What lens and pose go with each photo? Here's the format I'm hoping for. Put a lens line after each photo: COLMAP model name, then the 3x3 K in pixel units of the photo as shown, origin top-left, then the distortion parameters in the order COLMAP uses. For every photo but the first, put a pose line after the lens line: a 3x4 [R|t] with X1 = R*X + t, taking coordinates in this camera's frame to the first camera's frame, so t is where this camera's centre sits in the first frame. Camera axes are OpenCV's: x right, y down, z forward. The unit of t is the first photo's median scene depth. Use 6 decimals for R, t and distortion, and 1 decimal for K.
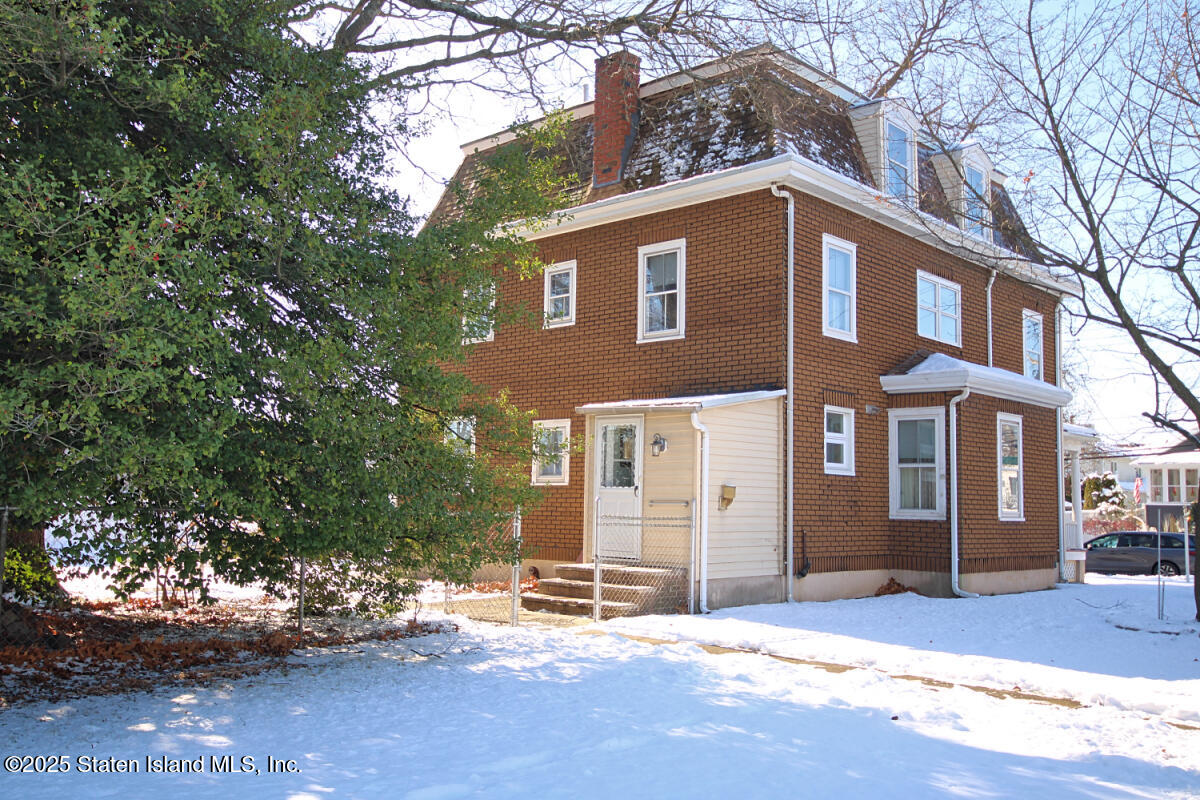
lens RADIAL K [[1089.9, 0, 598.7], [0, 1089.9, 398.7], [0, 0, 1]] dist [0.005021, 0.000000]
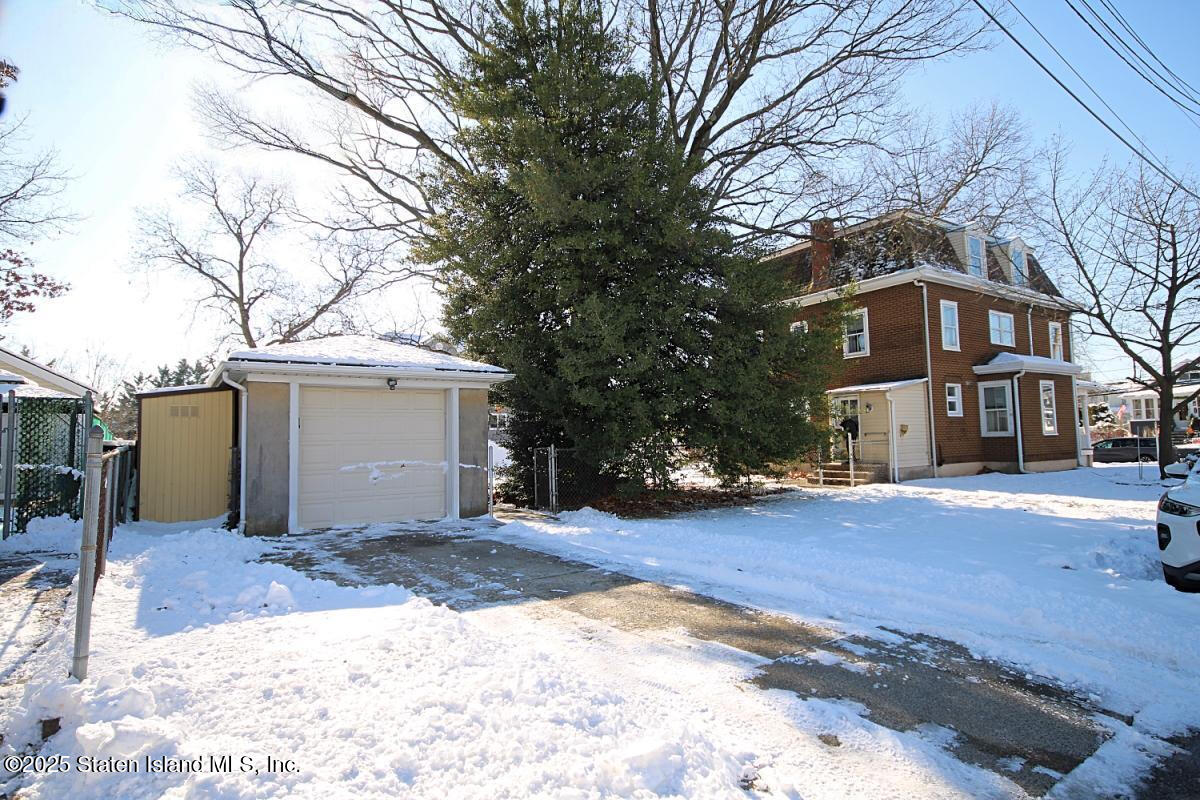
lens RADIAL K [[610.7, 0, 603.5], [0, 610.7, 400.9], [0, 0, 1]] dist [-0.001913, -0.002949]
pose [[0.967924, -0.056007, -0.244923, -0.133270], [0.064635, 0.997535, 0.027325, -0.032861], [0.242789, -0.042279, 0.969157, -0.266800]]
